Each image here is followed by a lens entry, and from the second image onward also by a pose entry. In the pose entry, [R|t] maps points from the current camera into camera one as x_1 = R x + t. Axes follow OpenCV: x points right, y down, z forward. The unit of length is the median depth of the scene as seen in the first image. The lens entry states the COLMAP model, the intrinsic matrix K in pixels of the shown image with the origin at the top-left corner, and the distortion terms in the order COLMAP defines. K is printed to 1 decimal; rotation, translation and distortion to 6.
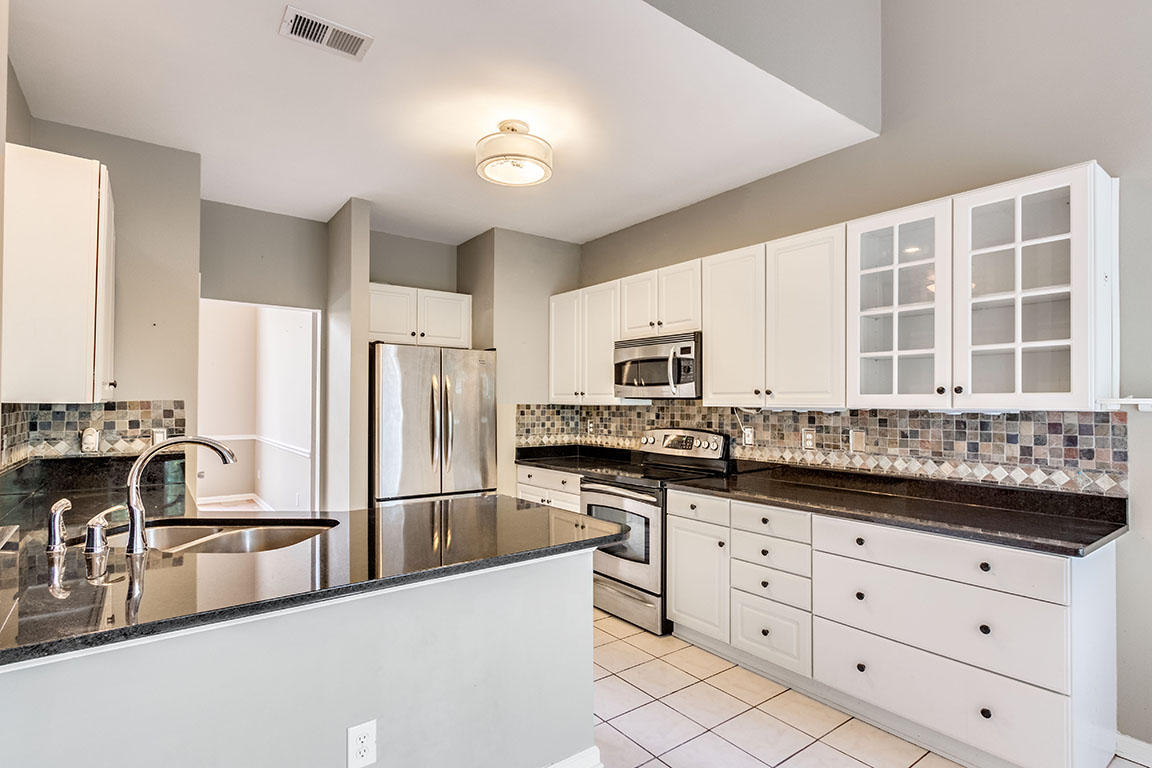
lens RADIAL K [[577.4, 0, 575.9], [0, 577.4, 391.3], [0, 0, 1]] dist [-0.003647, -0.000306]
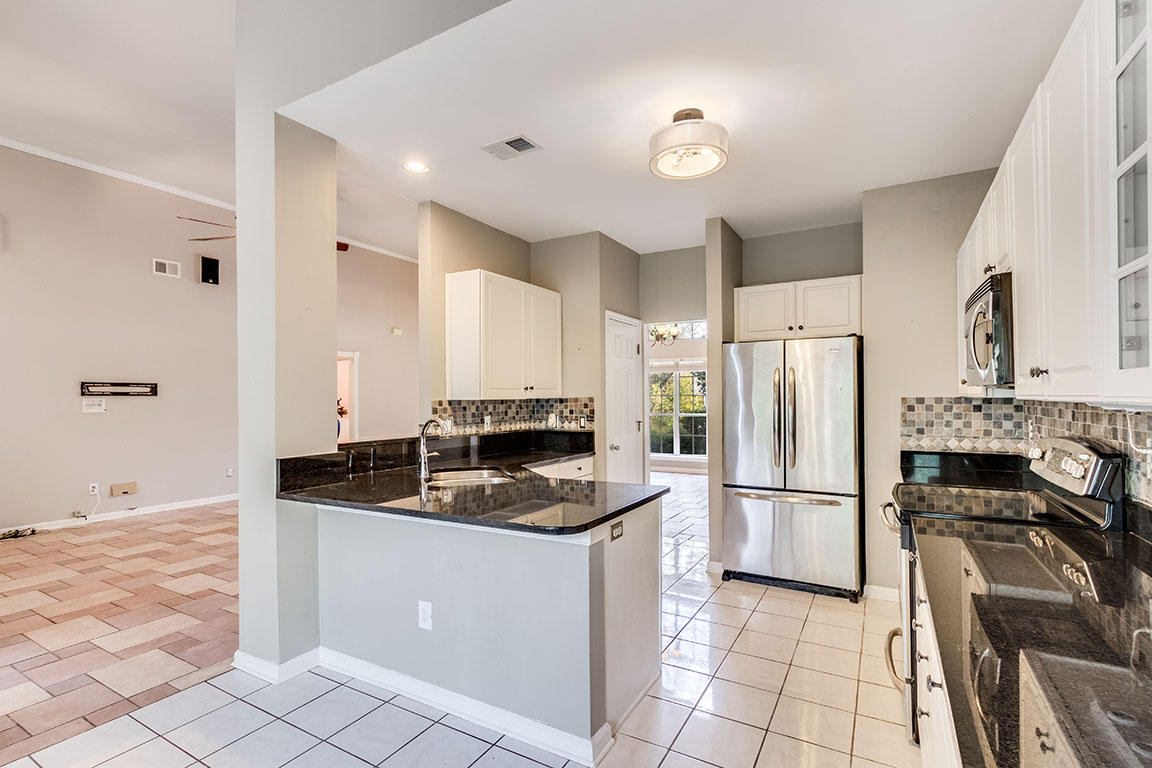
lens RADIAL K [[530.3, 0, 579.5], [0, 530.3, 385.2], [0, 0, 1]] dist [-0.000904, -0.000777]
pose [[0.404229, -0.028613, -0.914210, 0.377689], [0.026004, 0.999466, -0.019783, 0.007727], [0.914288, -0.015776, 0.404757, 0.265839]]
